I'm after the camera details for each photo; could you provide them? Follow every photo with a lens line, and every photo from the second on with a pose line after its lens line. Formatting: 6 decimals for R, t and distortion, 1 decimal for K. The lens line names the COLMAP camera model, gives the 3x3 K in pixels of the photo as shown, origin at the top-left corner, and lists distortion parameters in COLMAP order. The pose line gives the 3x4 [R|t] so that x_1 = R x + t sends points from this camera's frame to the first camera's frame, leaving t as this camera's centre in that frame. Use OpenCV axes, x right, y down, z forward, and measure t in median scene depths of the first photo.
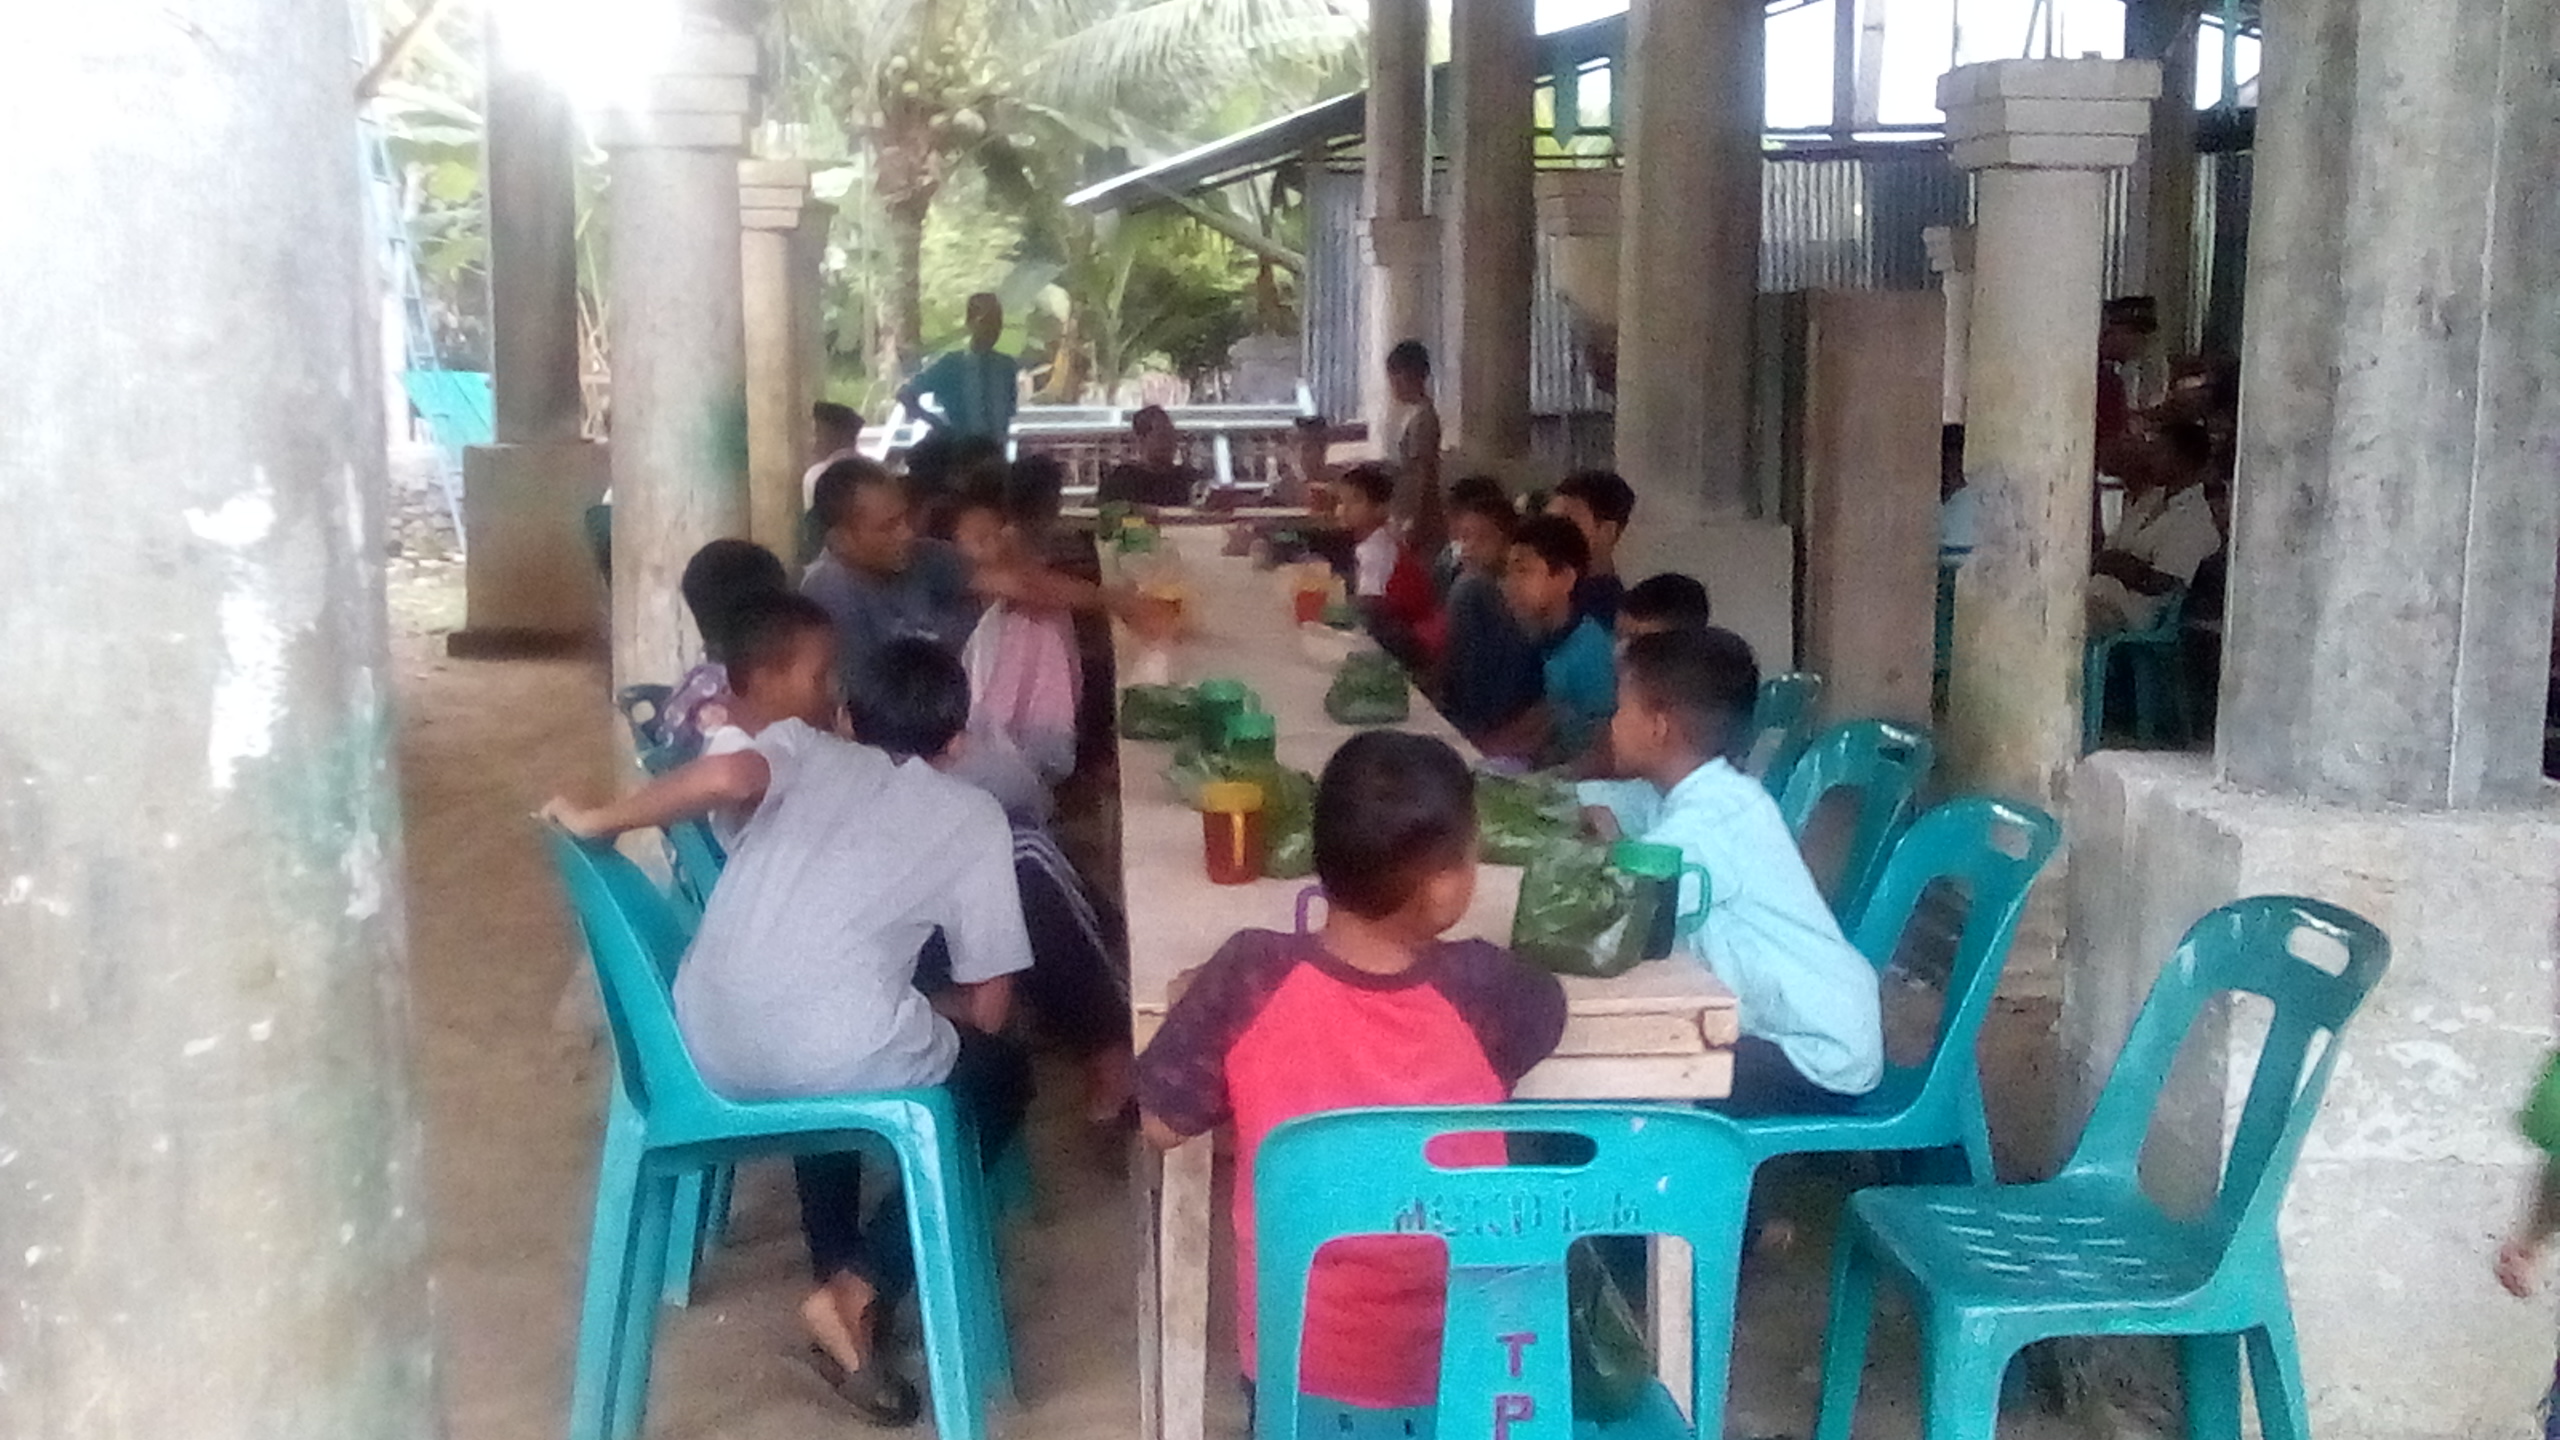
lens RADIAL K [[2532.8, 0, 1205.1], [0, 2532.8, 728.0], [0, 0, 1]] dist [-0.021554, -0.012273]
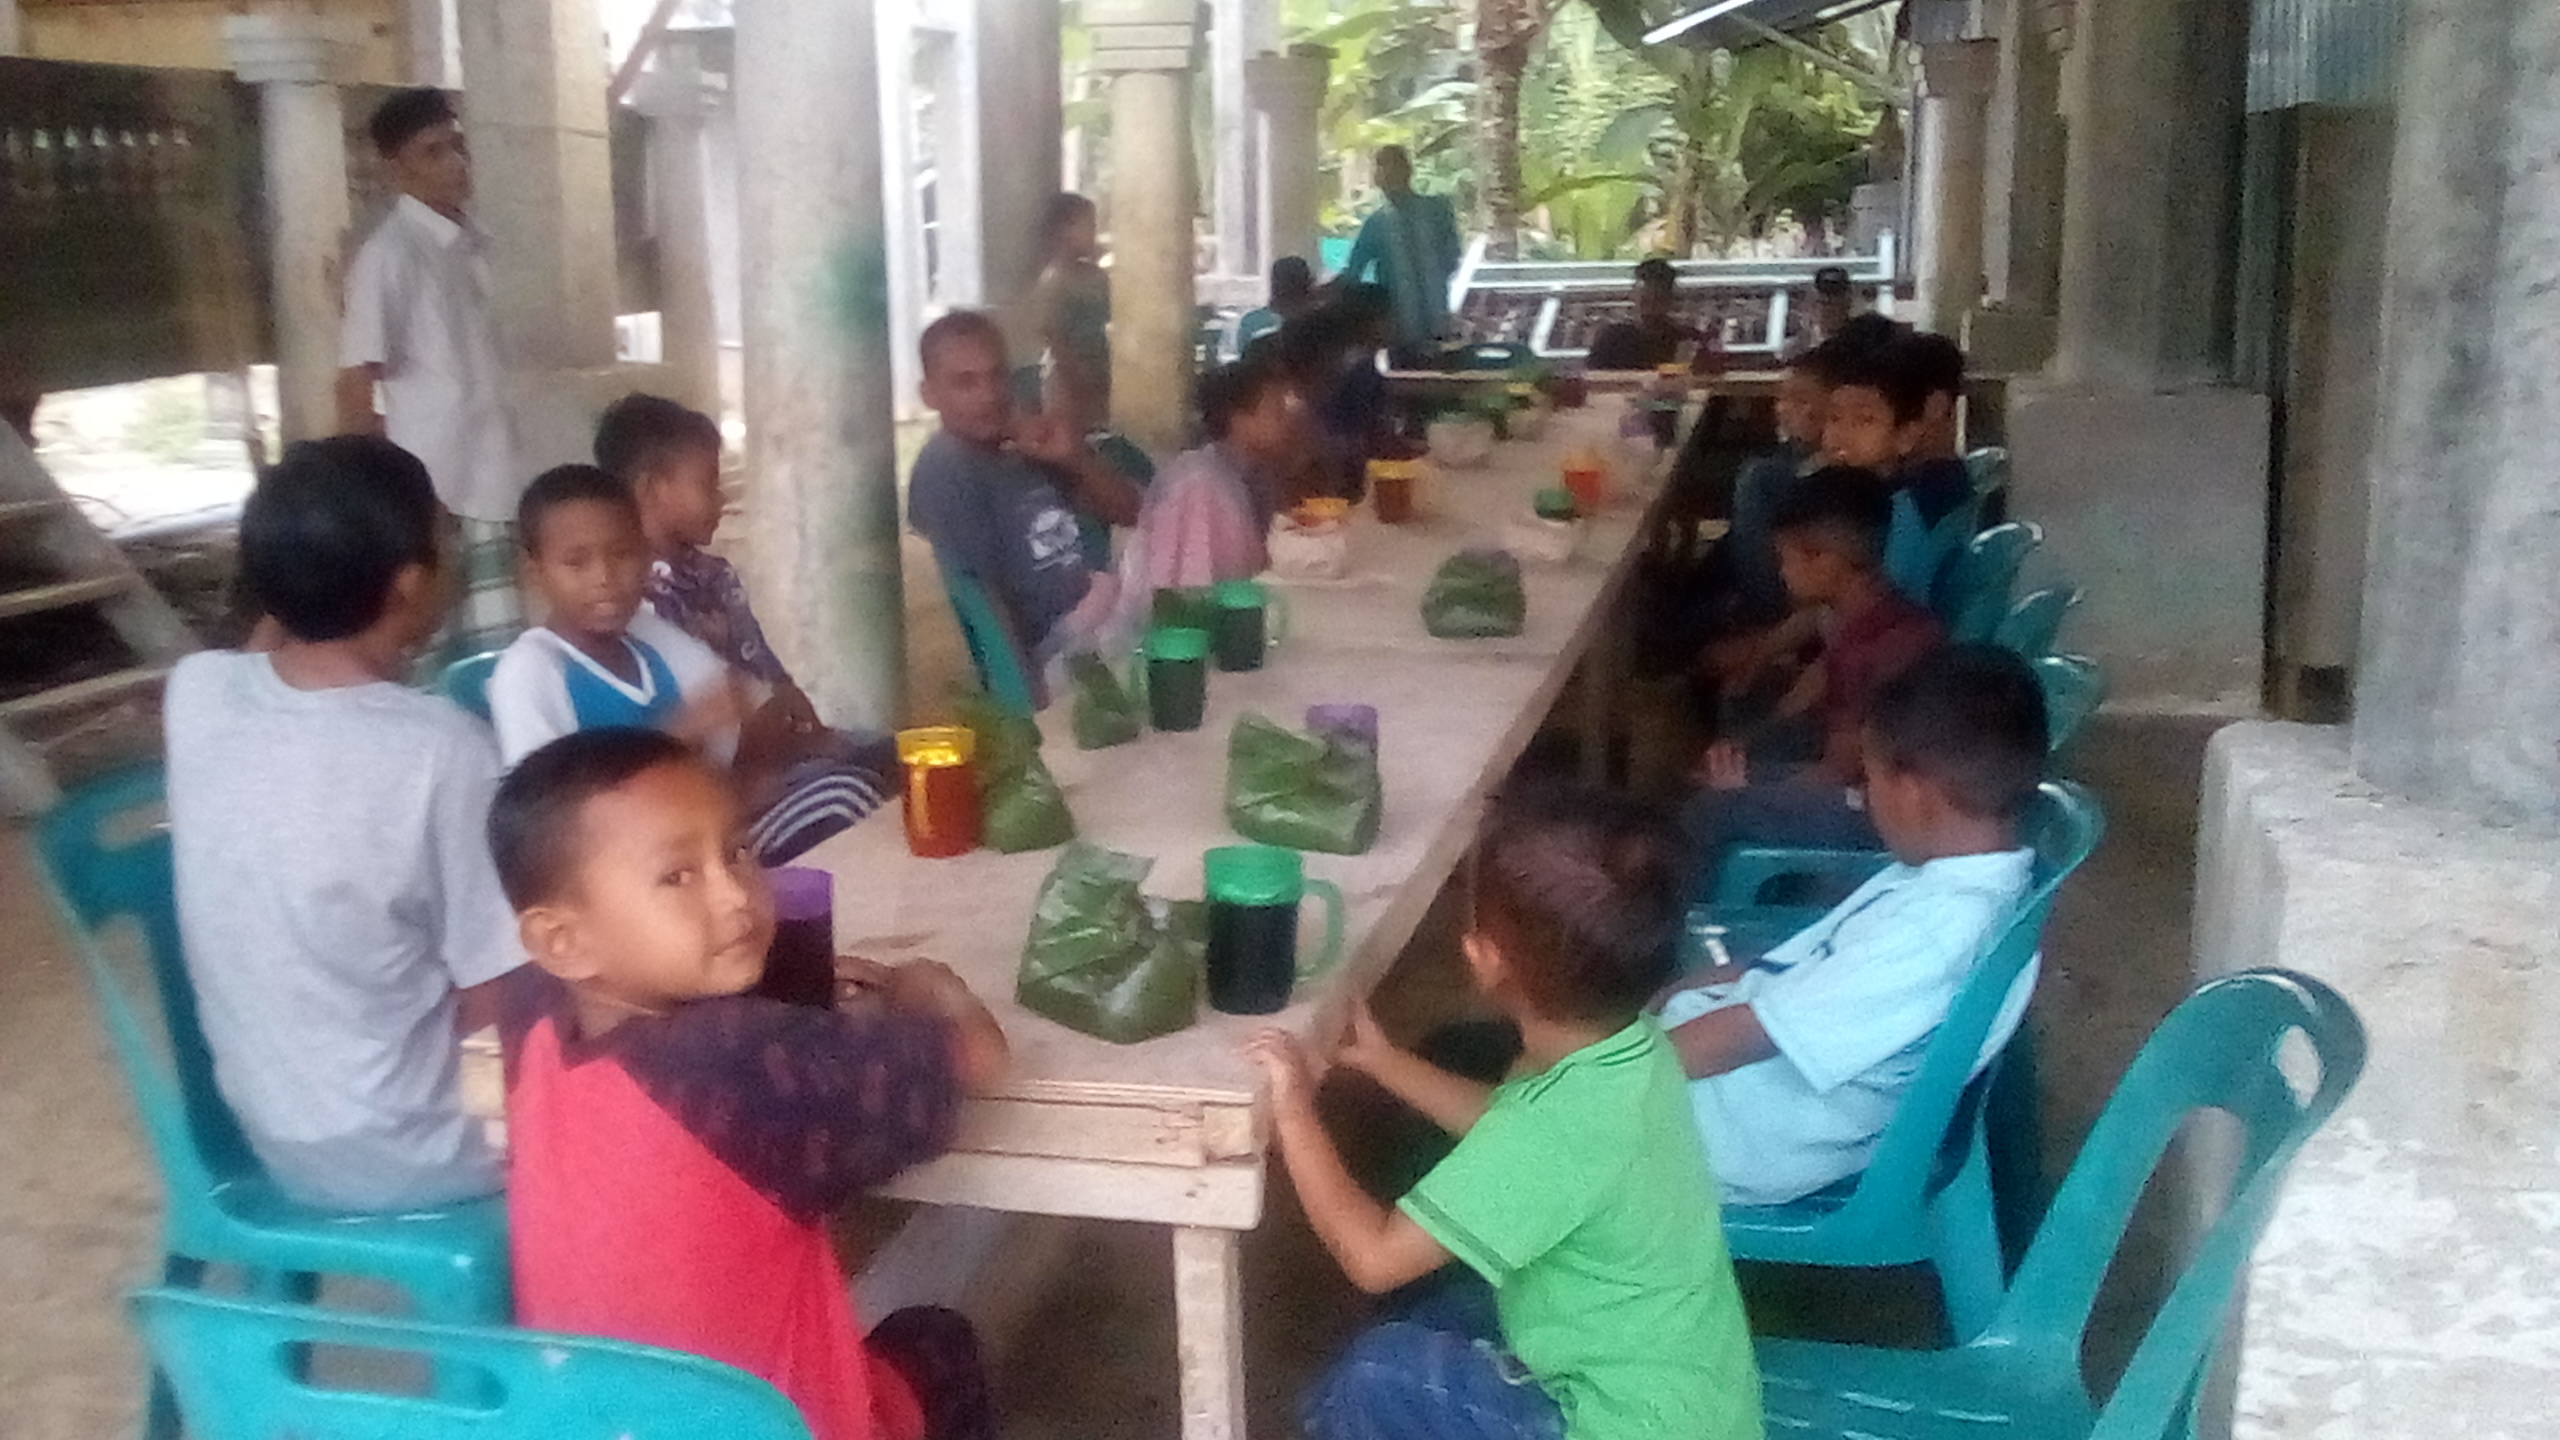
lens RADIAL K [[2541.7, 0, 1207.8], [0, 2541.7, 715.3], [0, 0, 1]] dist [-0.004774, -0.036153]
pose [[0.962889, 0.038241, -0.267175, 0.163946], [-0.025141, 0.998316, 0.052285, -0.013935], [0.268725, -0.043628, 0.962228, 0.142795]]
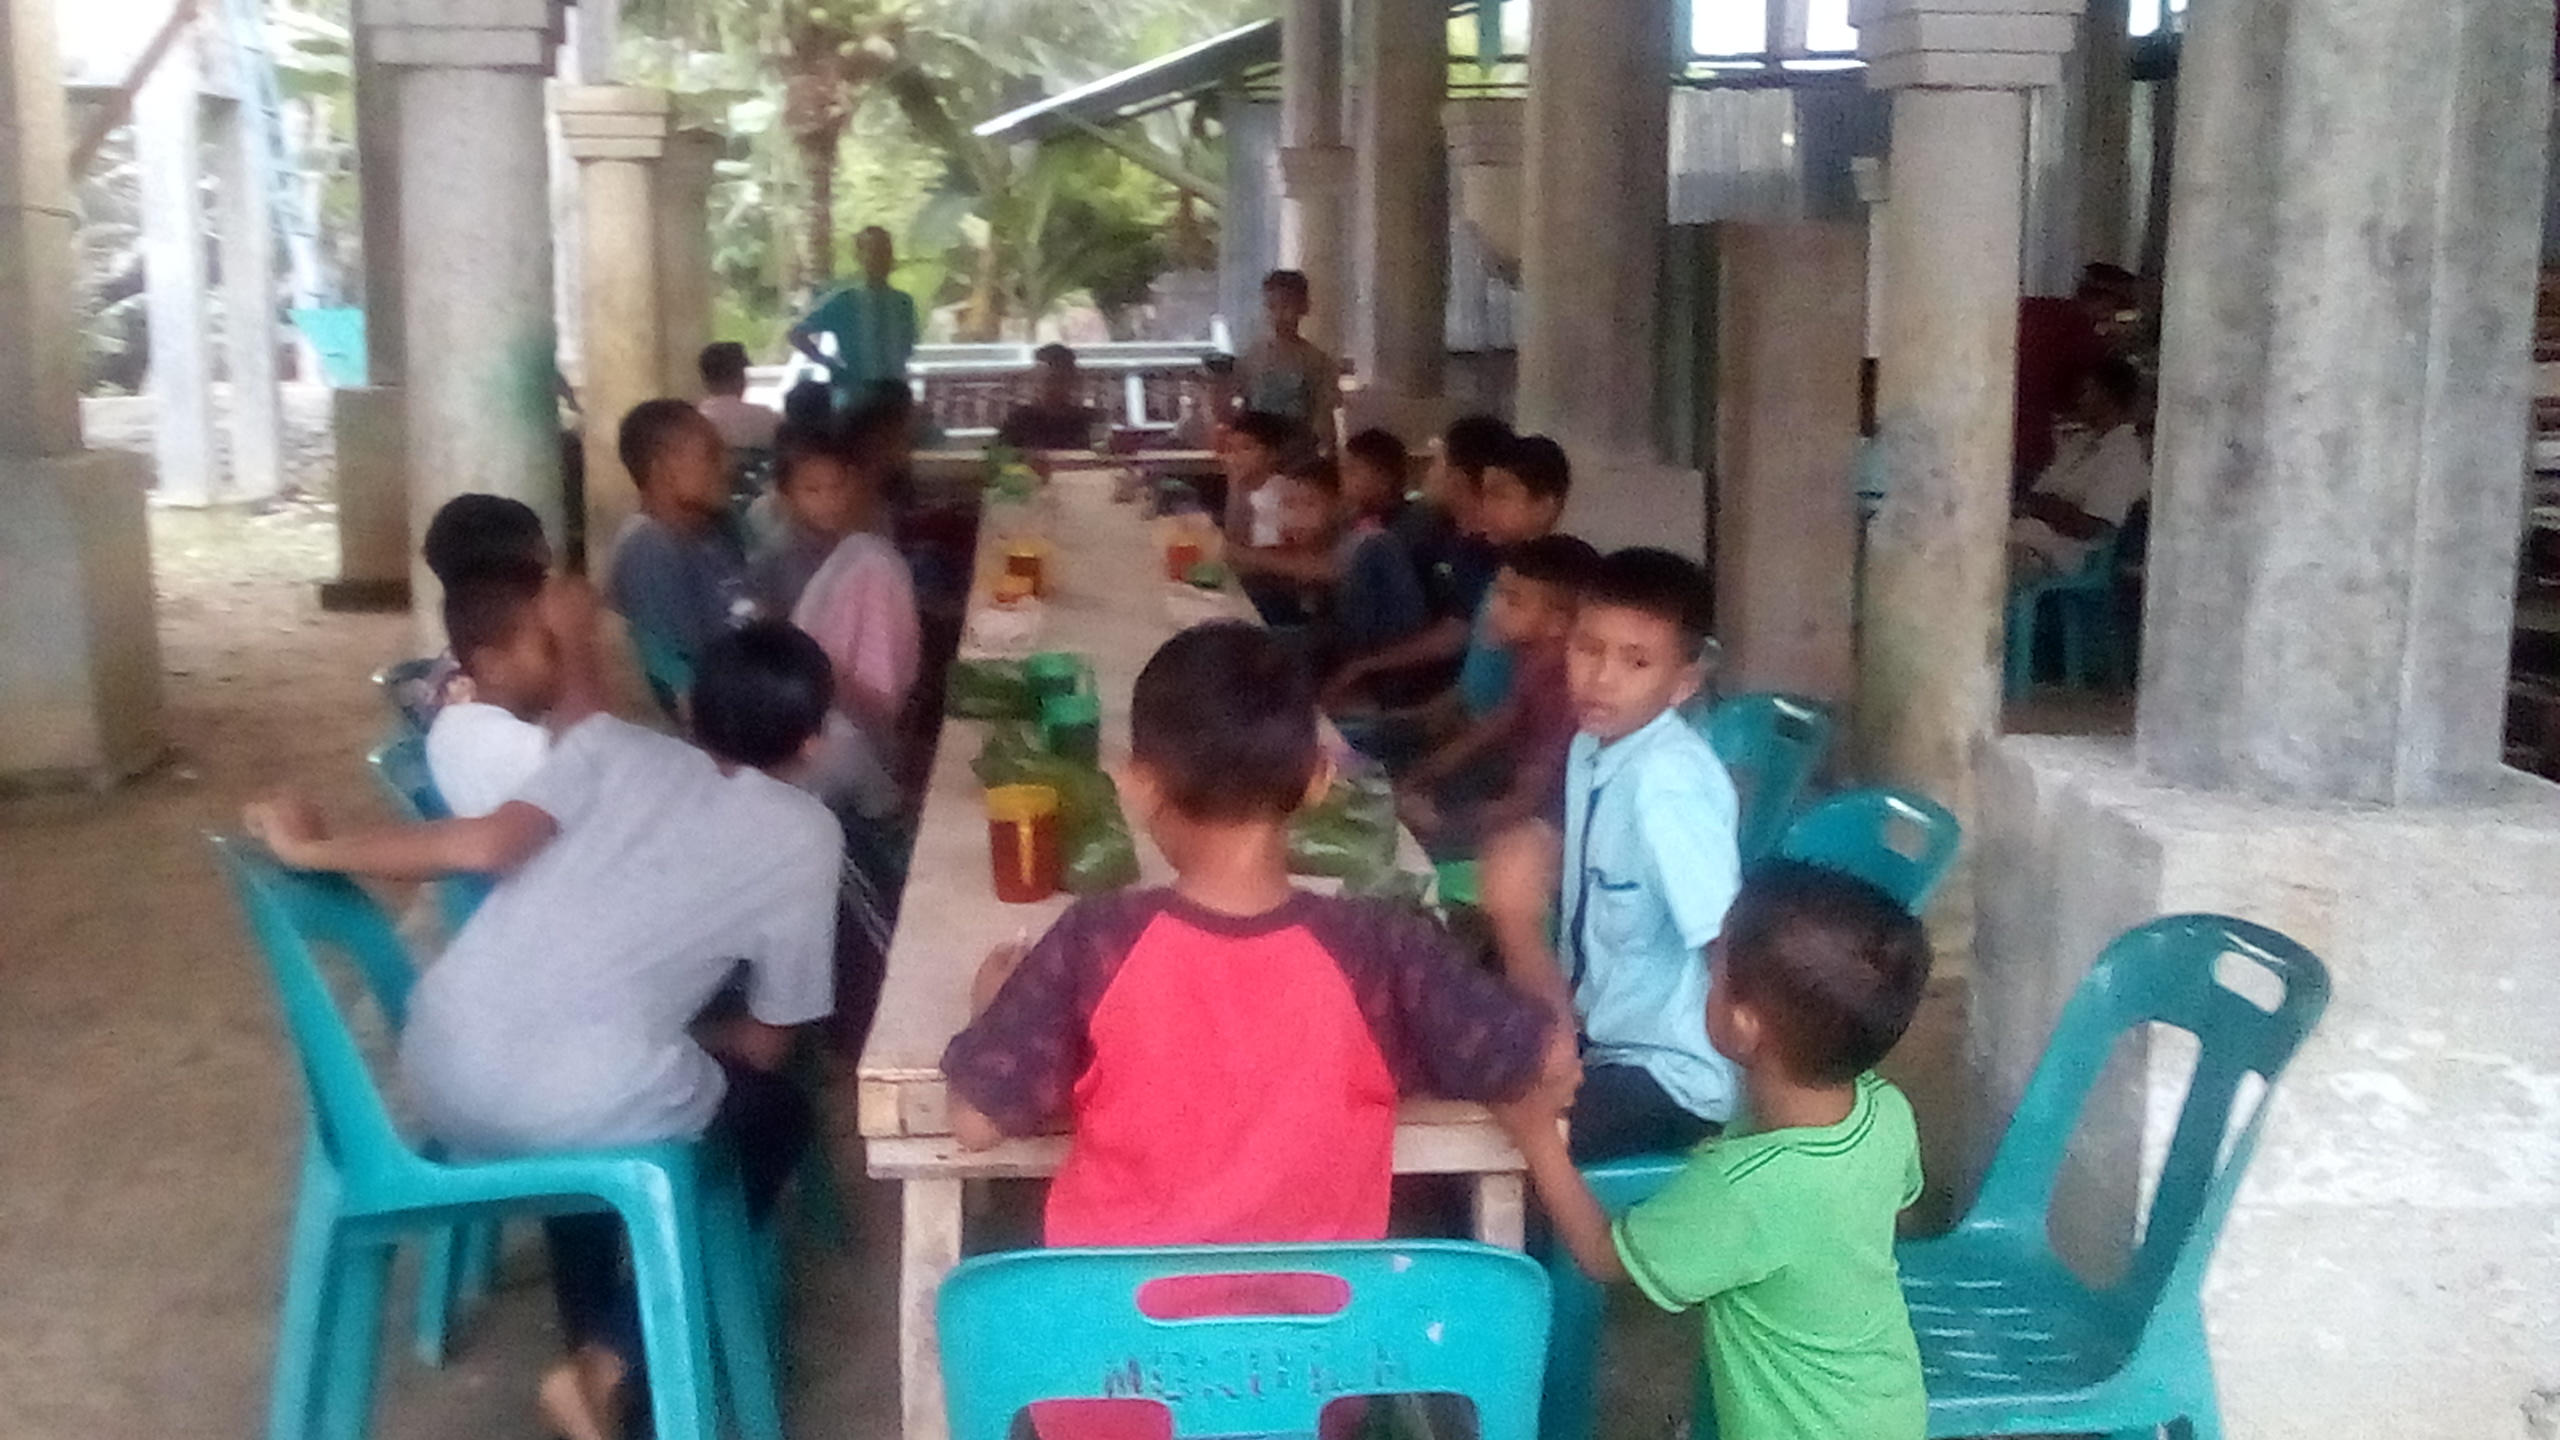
lens RADIAL K [[2543.0, 0, 1213.9], [0, 2543.0, 718.1], [0, 0, 1]] dist [-0.009564, -0.025474]
pose [[0.999625, -0.006761, 0.026530, 0.029604], [0.006207, 0.999762, 0.020892, -0.010901], [-0.026665, -0.020720, 0.999430, 0.065292]]
